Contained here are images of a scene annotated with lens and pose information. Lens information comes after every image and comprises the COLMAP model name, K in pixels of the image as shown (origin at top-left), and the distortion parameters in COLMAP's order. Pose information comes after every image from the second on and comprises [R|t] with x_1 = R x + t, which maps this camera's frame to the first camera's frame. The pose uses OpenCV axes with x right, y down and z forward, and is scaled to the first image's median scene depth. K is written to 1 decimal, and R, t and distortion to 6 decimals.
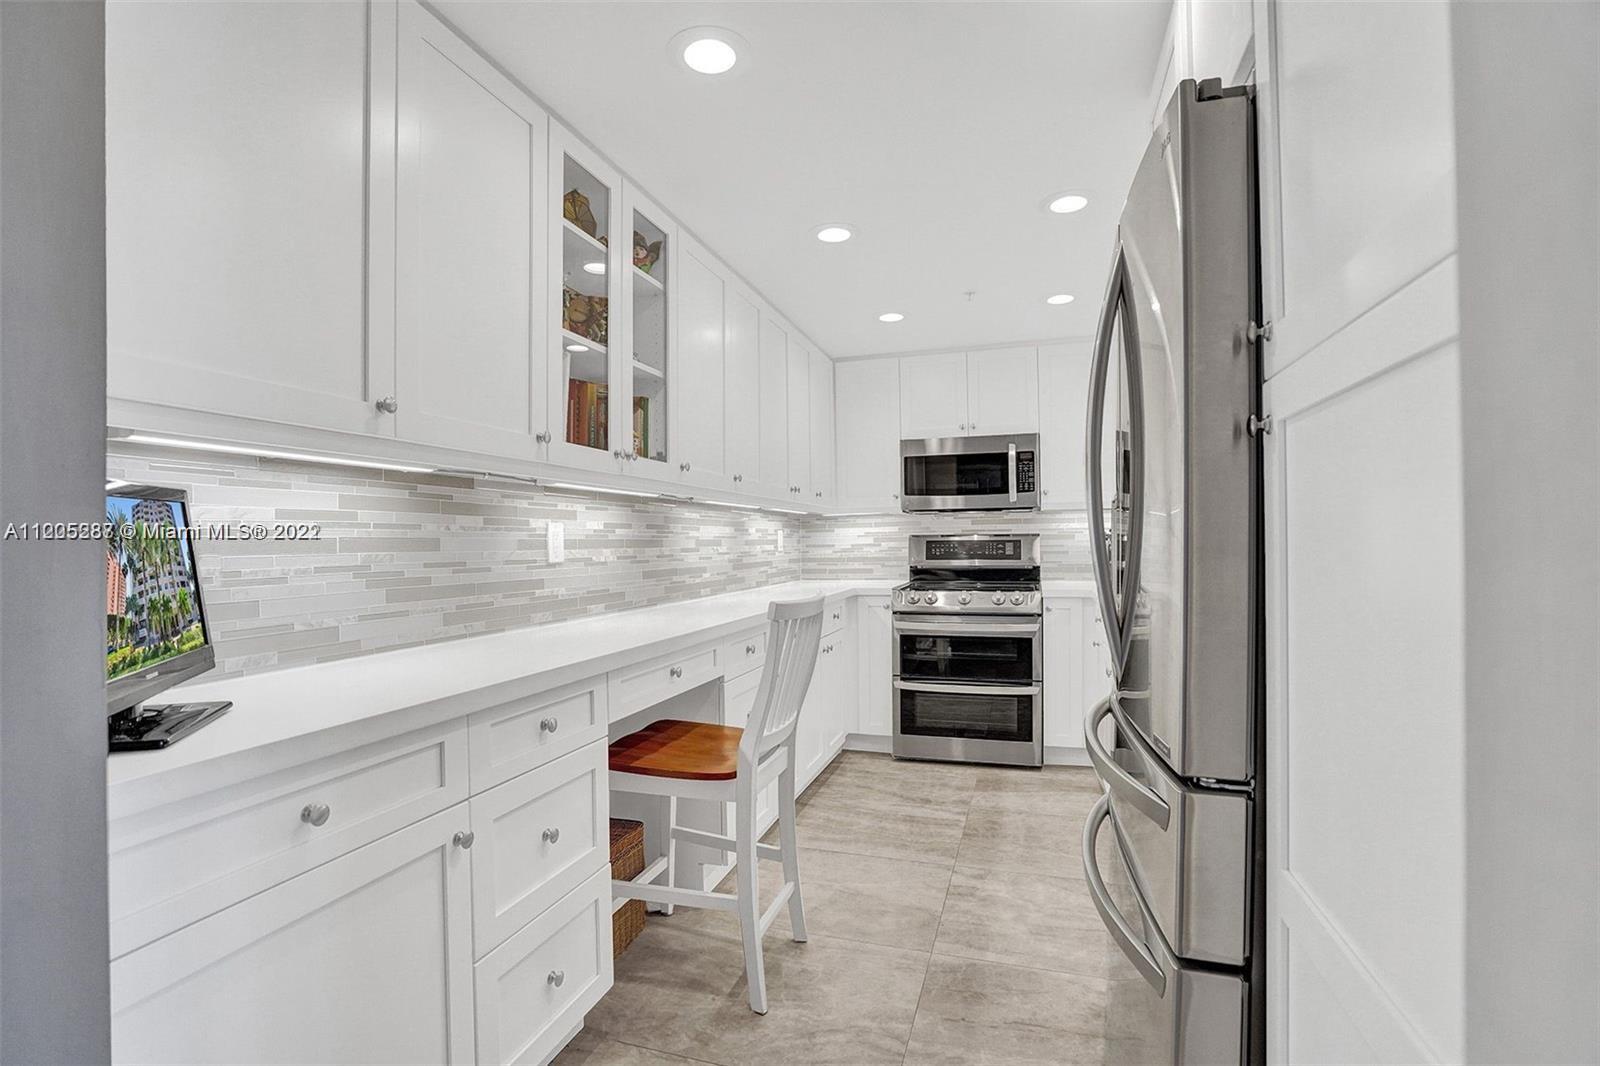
lens RADIAL K [[759.5, 0, 791.9], [0, 759.5, 531.0], [0, 0, 1]] dist [-0.002398, 0.002130]
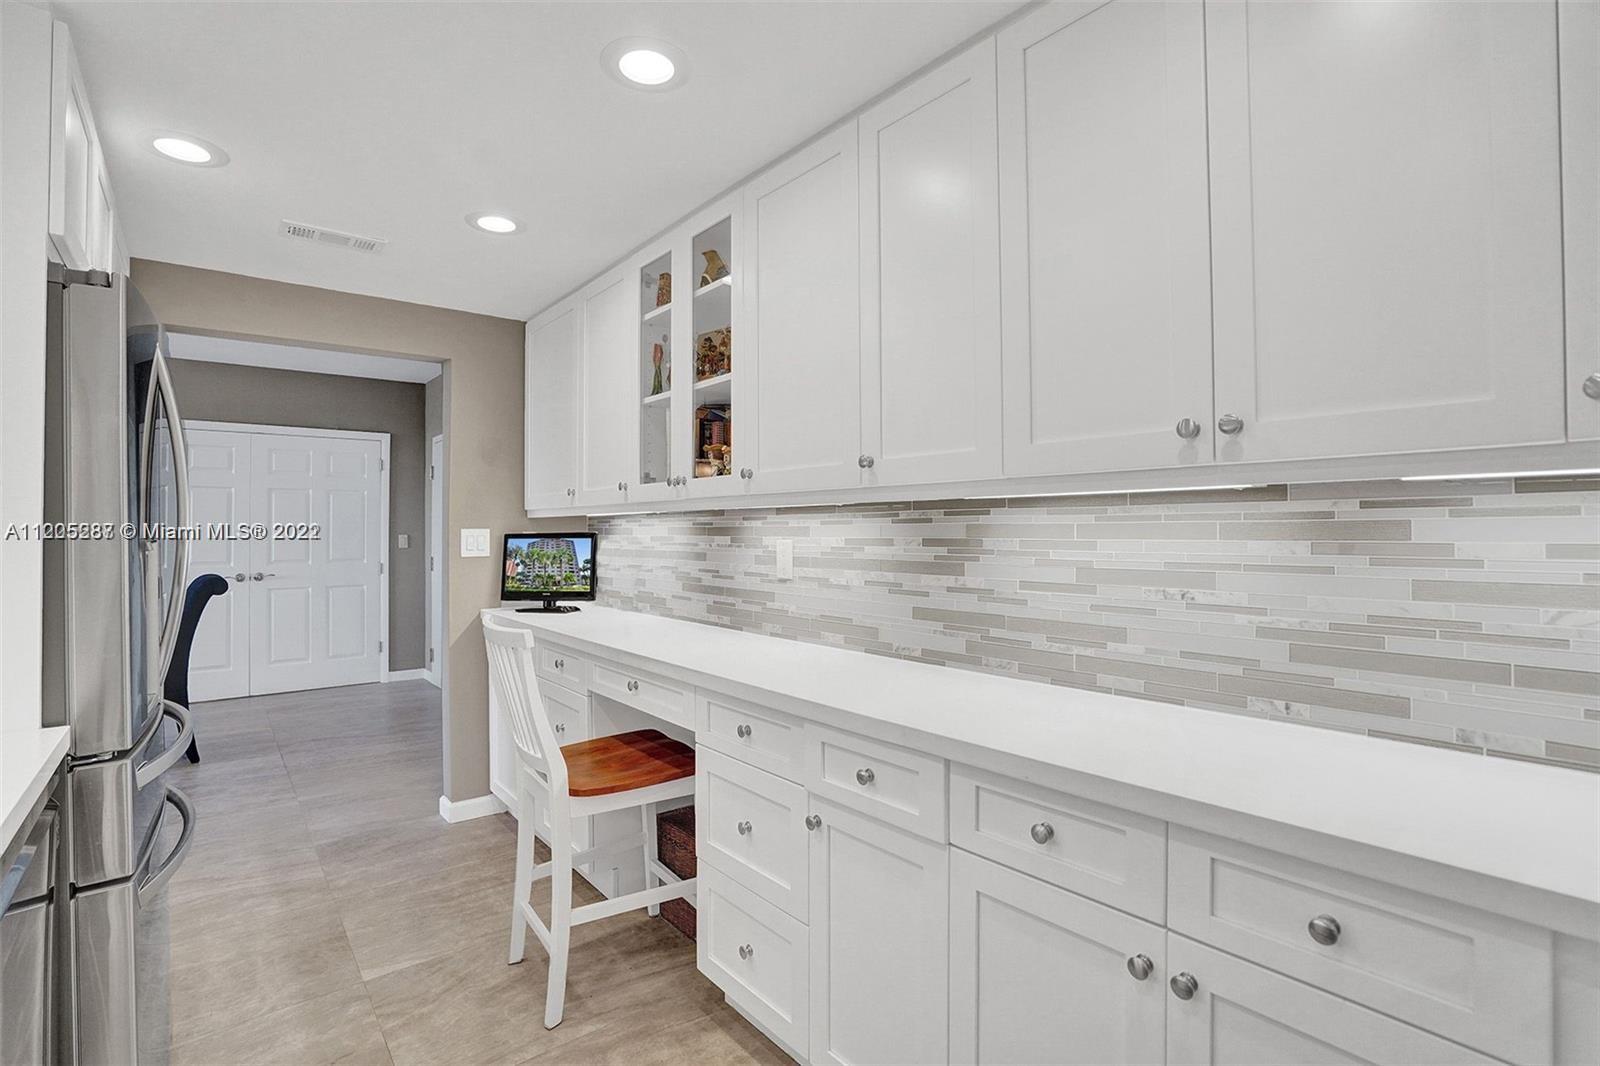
lens RADIAL K [[759.5, 0, 784.9], [0, 759.5, 540.9], [0, 0, 1]] dist [-0.002398, 0.002130]
pose [[-0.546574, 0.028481, -0.836926, 0.572836], [0.026106, 0.999515, 0.016965, -0.028491], [0.837004, -0.012576, -0.547052, 1.642758]]
